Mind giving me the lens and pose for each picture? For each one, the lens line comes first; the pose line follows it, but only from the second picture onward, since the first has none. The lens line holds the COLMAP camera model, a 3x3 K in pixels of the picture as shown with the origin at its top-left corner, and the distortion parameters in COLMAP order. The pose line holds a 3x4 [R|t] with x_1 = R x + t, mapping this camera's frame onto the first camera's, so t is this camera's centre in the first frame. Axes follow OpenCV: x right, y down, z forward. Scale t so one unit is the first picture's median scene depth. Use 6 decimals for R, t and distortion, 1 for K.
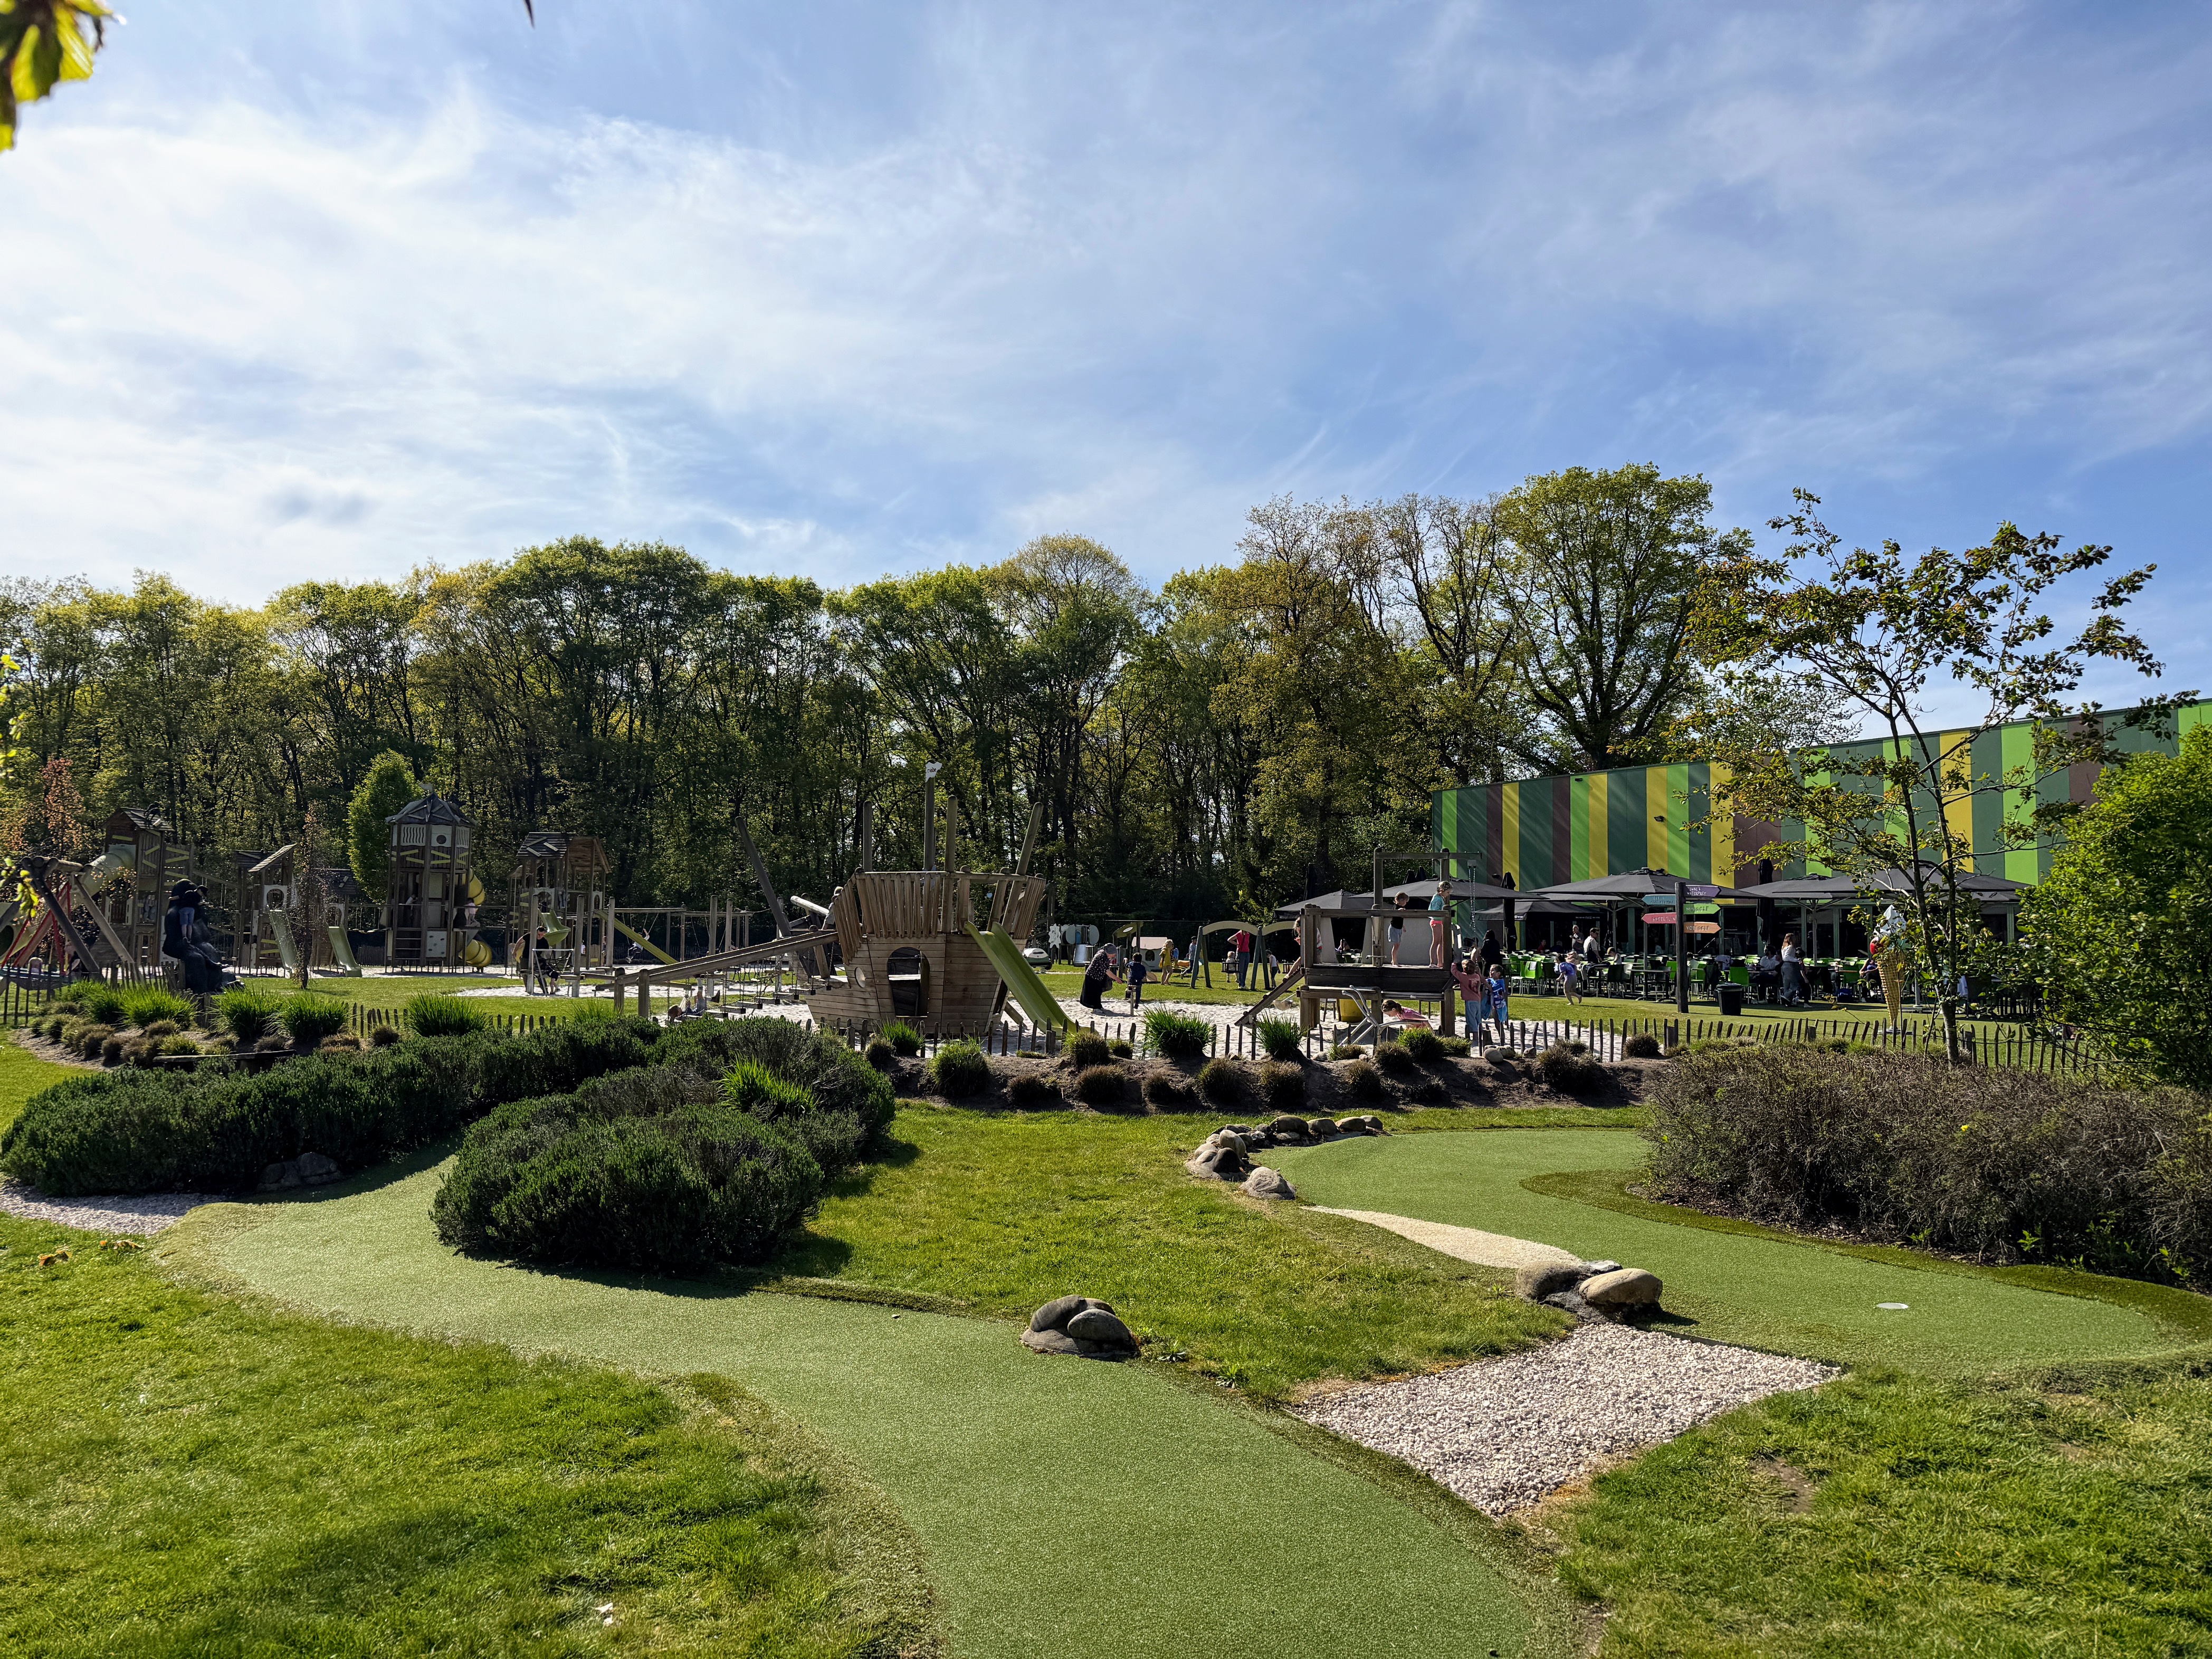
lens RADIAL K [[1570.9, 0, 1106.0], [0, 1570.9, 829.5], [0, 0, 1]] dist [0.000823, 0.002496]
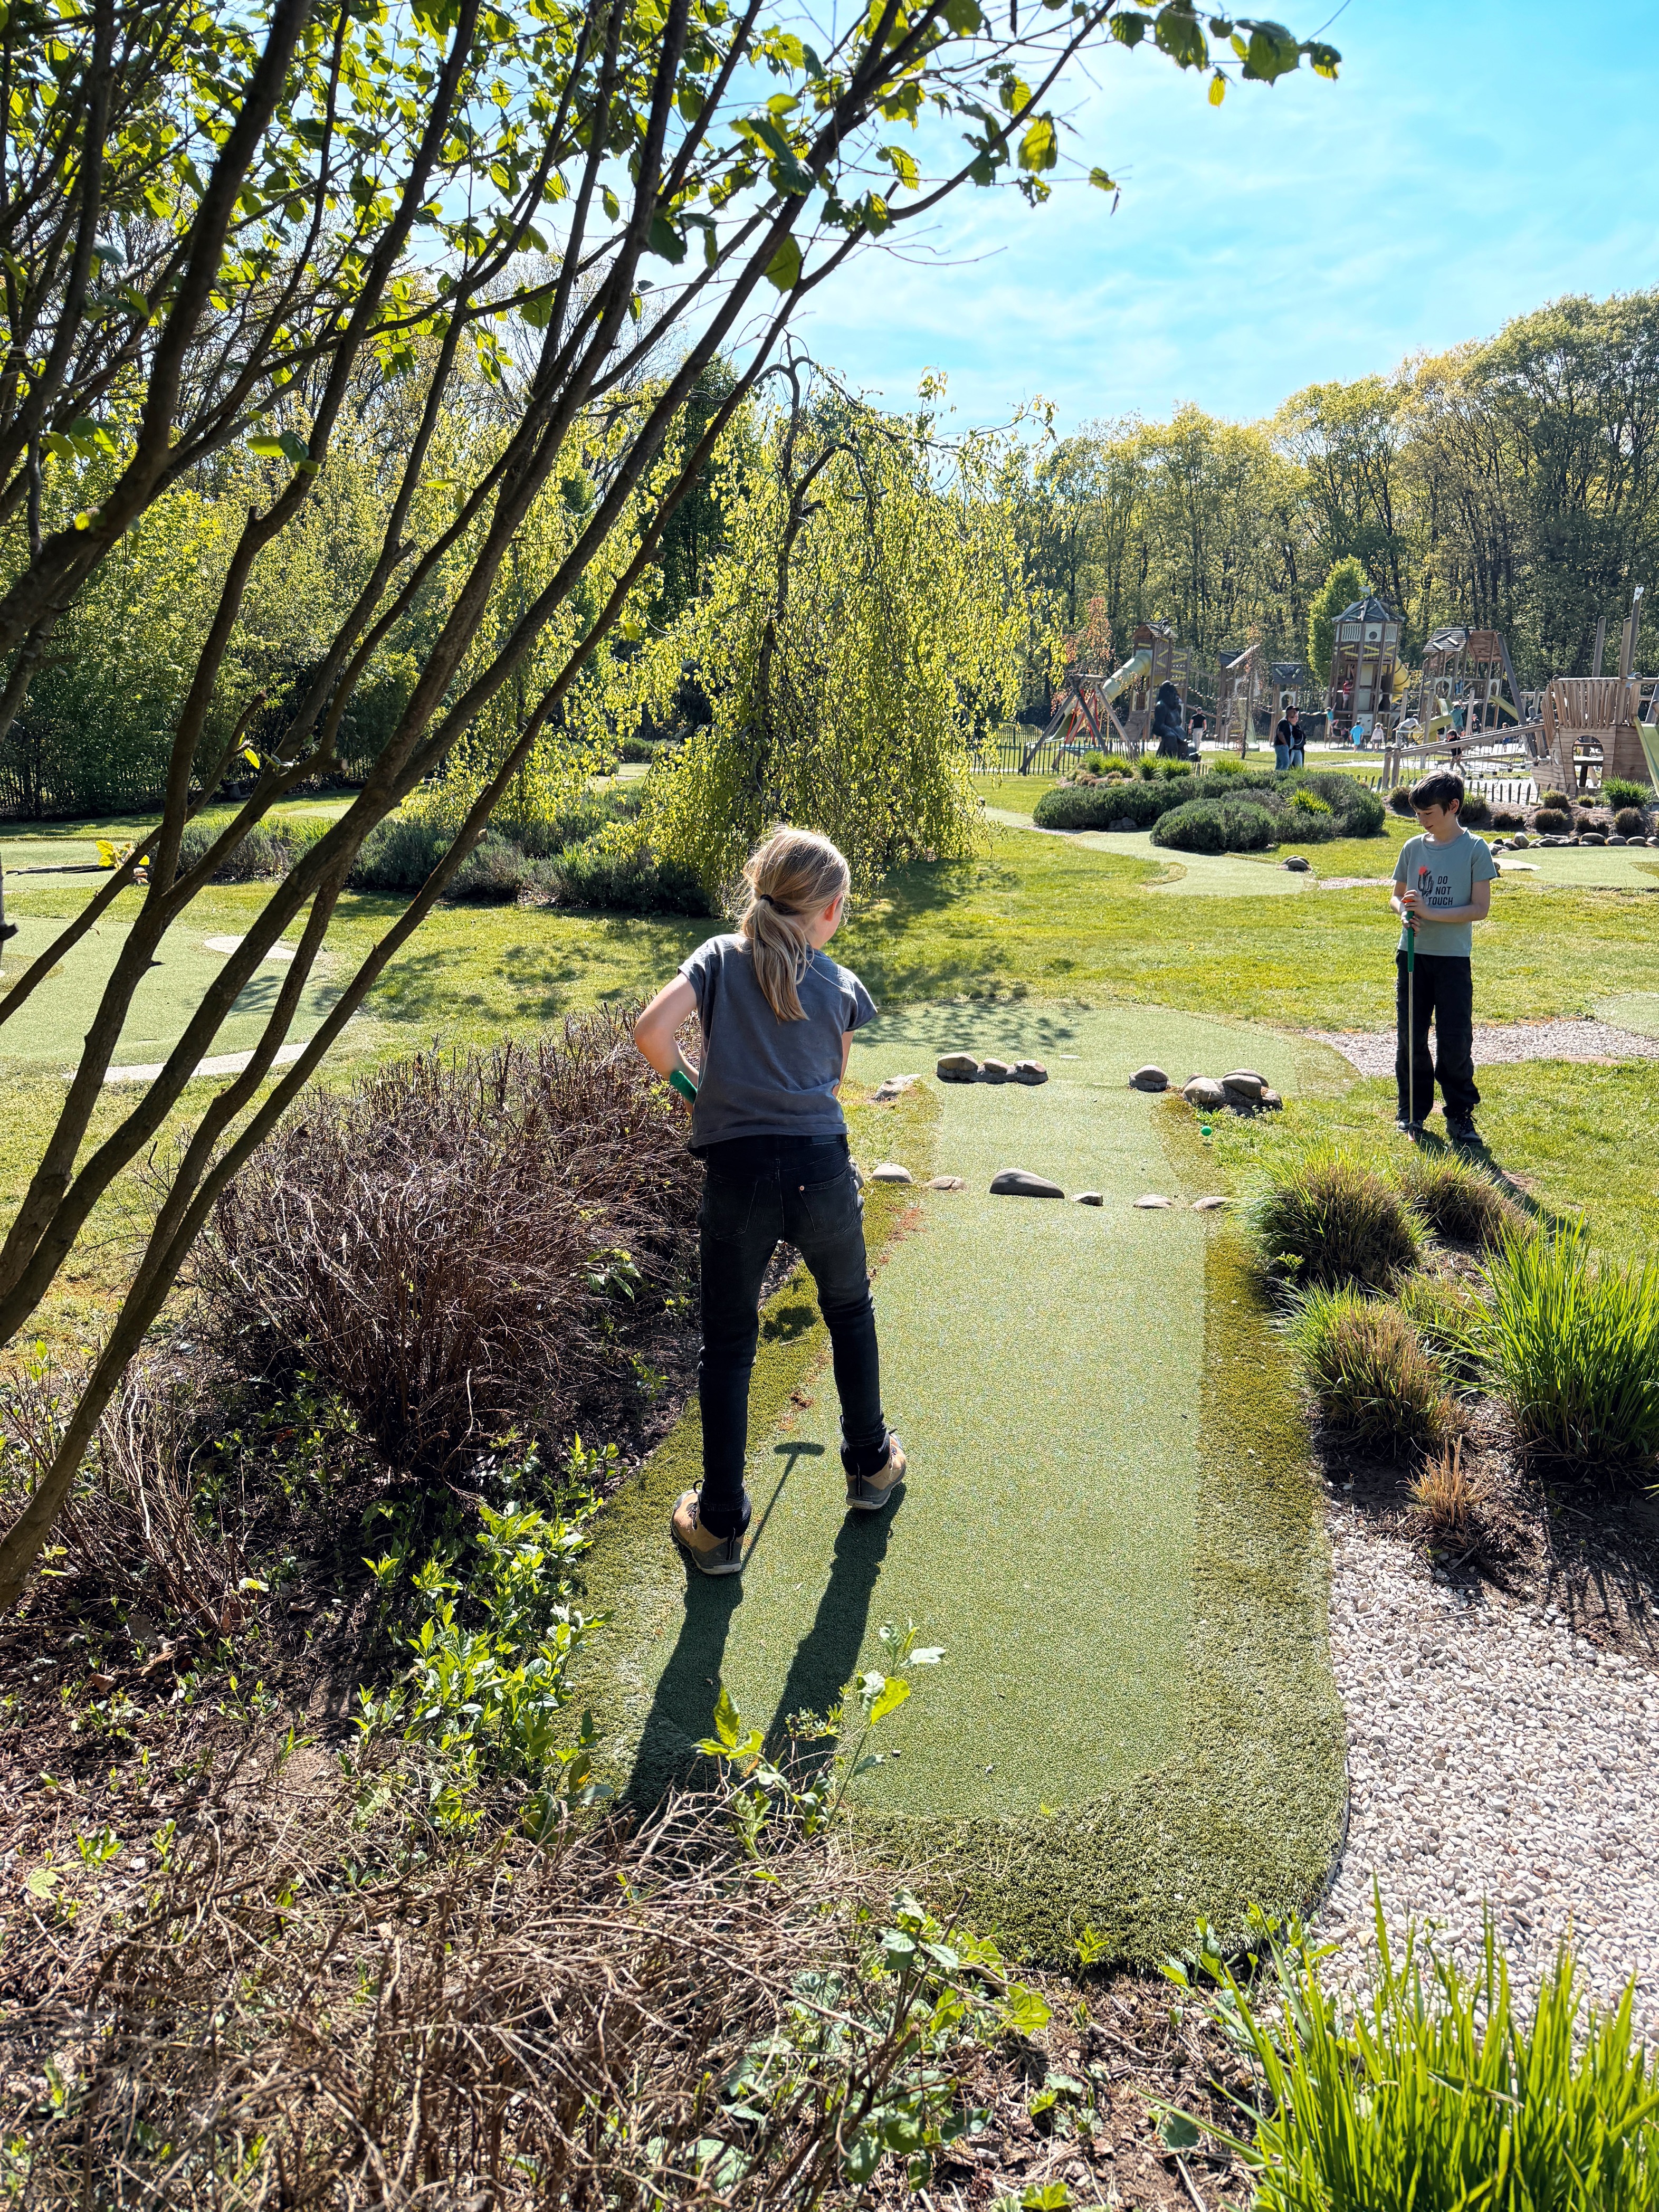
lens RADIAL K [[1570.9, 0, 829.5], [0, 1570.9, 1106.0], [0, 0, 1]] dist [0.000823, 0.002496]
pose [[0.715406, 0.167613, -0.678307, 0.101342], [0.050188, 0.955965, 0.289158, -0.011583], [0.696904, -0.240908, 0.675491, -0.125608]]
